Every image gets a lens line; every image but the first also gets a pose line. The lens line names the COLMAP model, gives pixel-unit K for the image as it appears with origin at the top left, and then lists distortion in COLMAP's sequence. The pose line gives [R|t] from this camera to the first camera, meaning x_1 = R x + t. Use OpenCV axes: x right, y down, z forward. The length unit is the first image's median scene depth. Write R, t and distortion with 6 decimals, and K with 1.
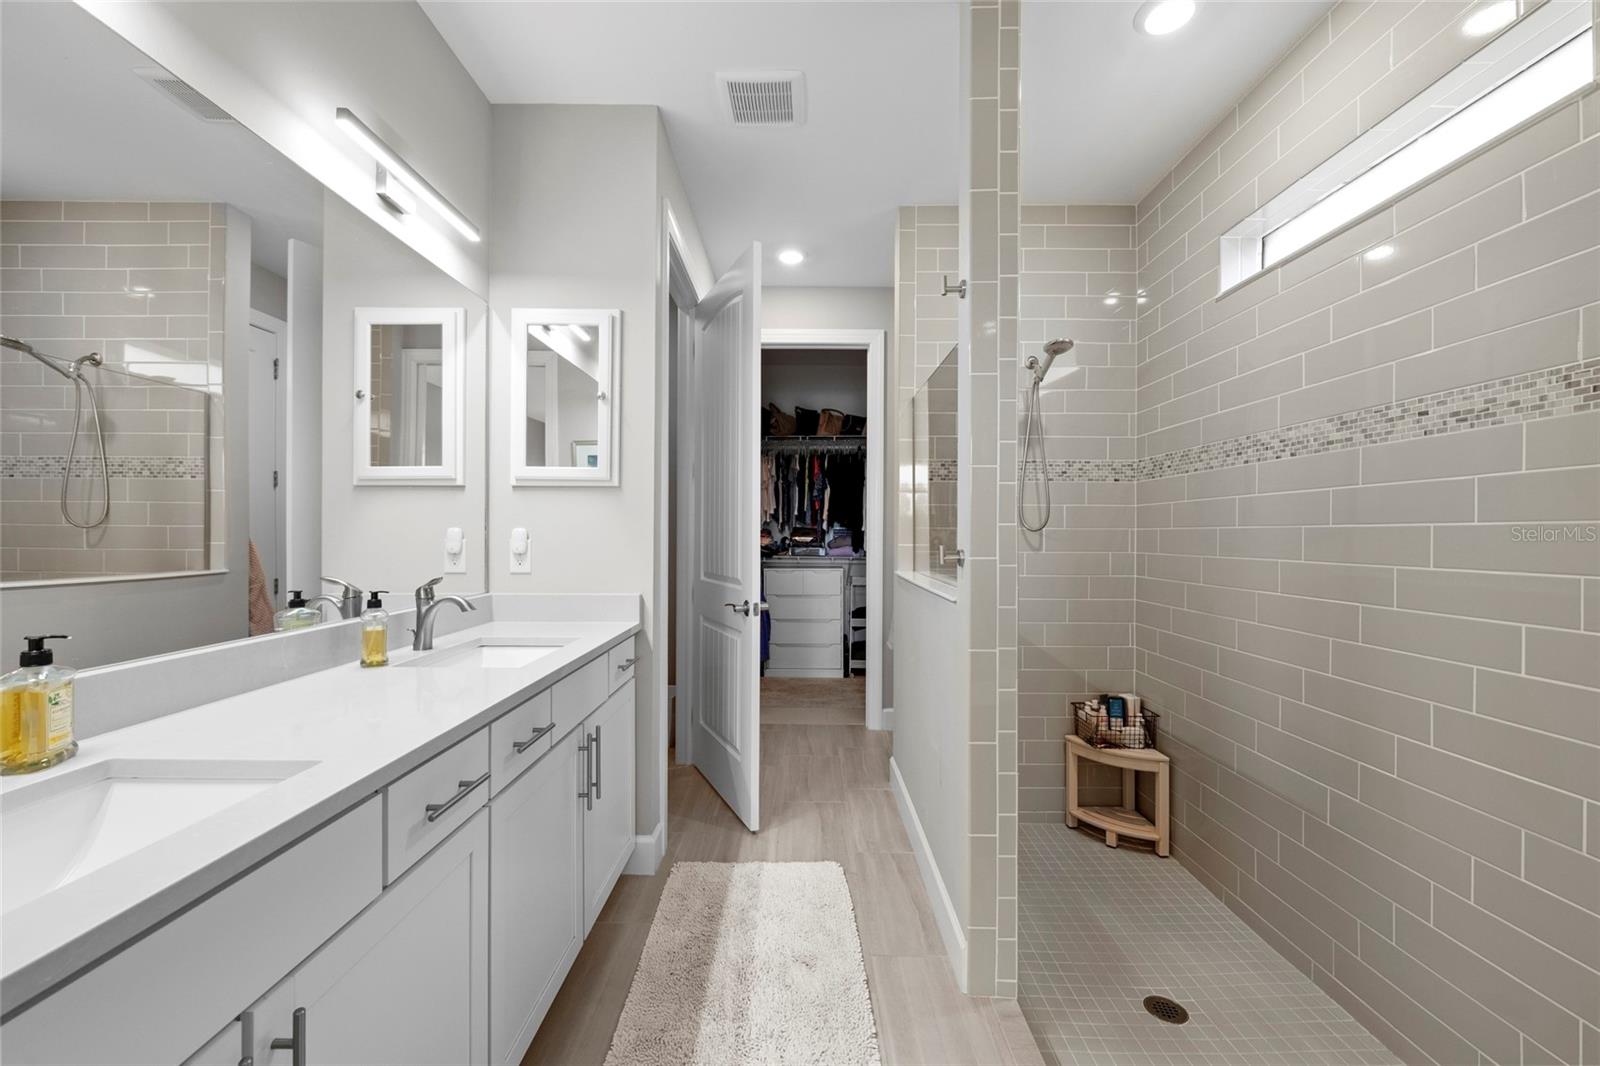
lens RADIAL K [[628.0, 0, 803.7], [0, 628.0, 529.3], [0, 0, 1]] dist [-0.000578, -0.000570]
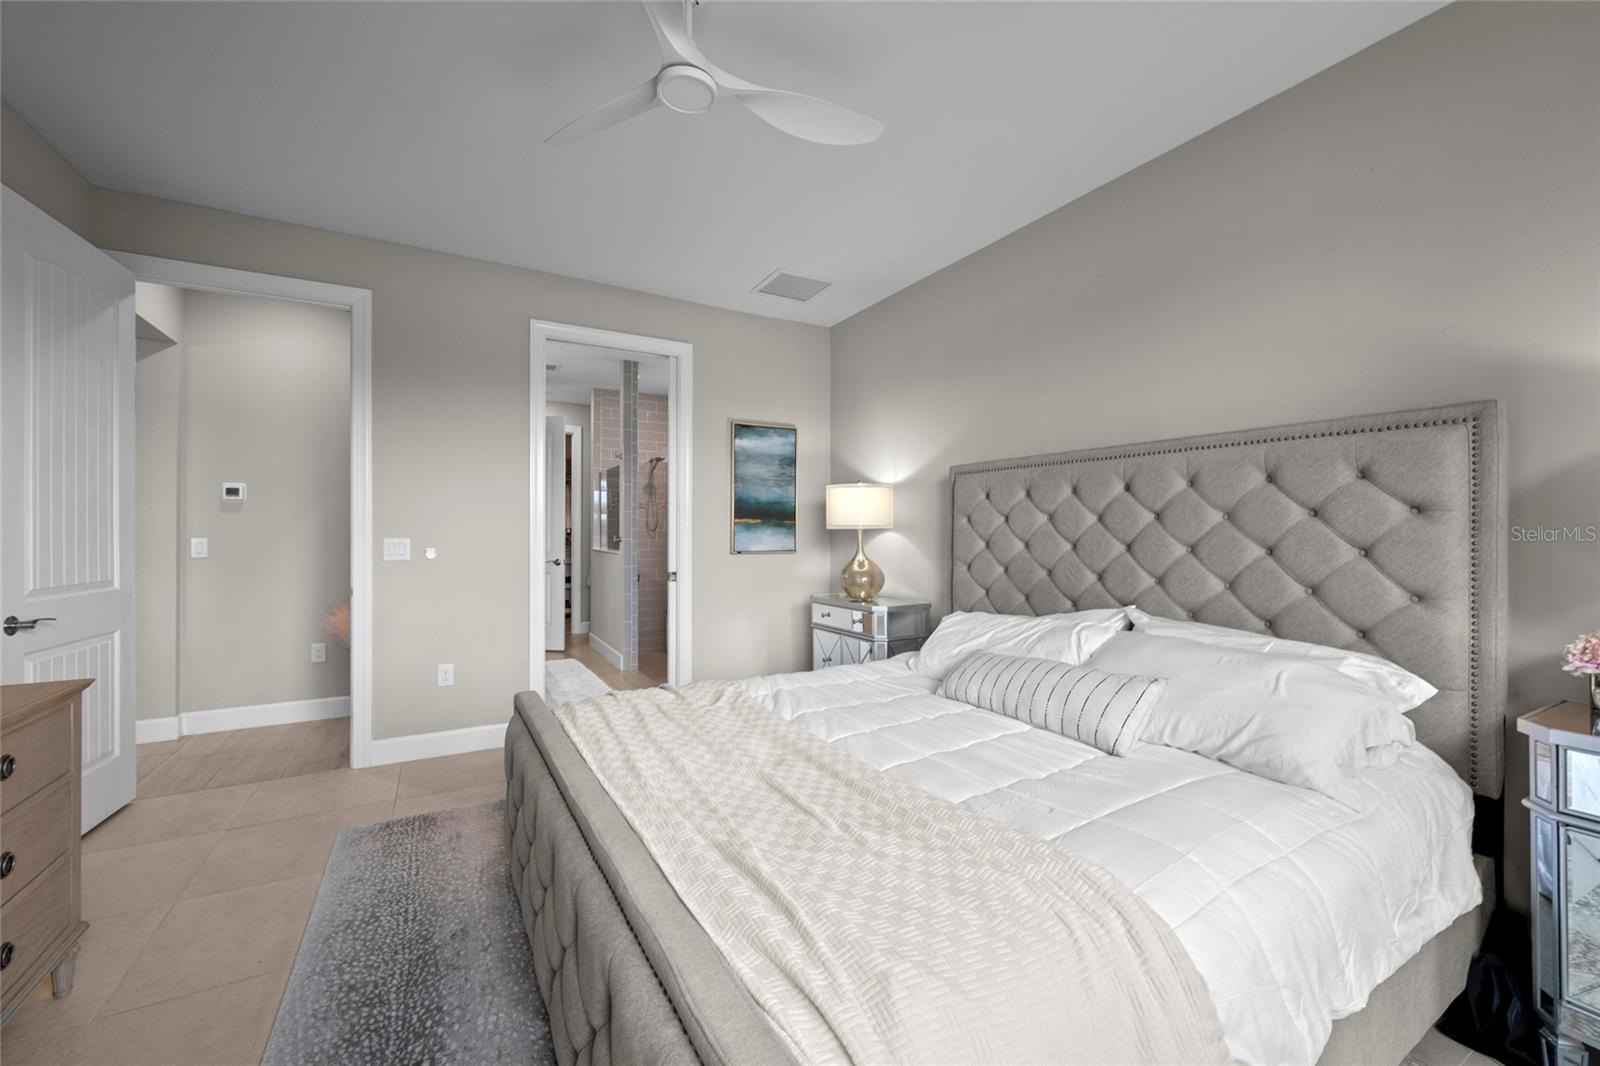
lens RADIAL K [[628.0, 0, 802.7], [0, 628.0, 536.9], [0, 0, 1]] dist [-0.000578, -0.000570]
pose [[0.882548, 0.000234, 0.470223, -0.259679], [0.000604, 0.999998, -0.001631, 0.031530], [-0.470222, 0.001723, 0.882546, -1.411696]]
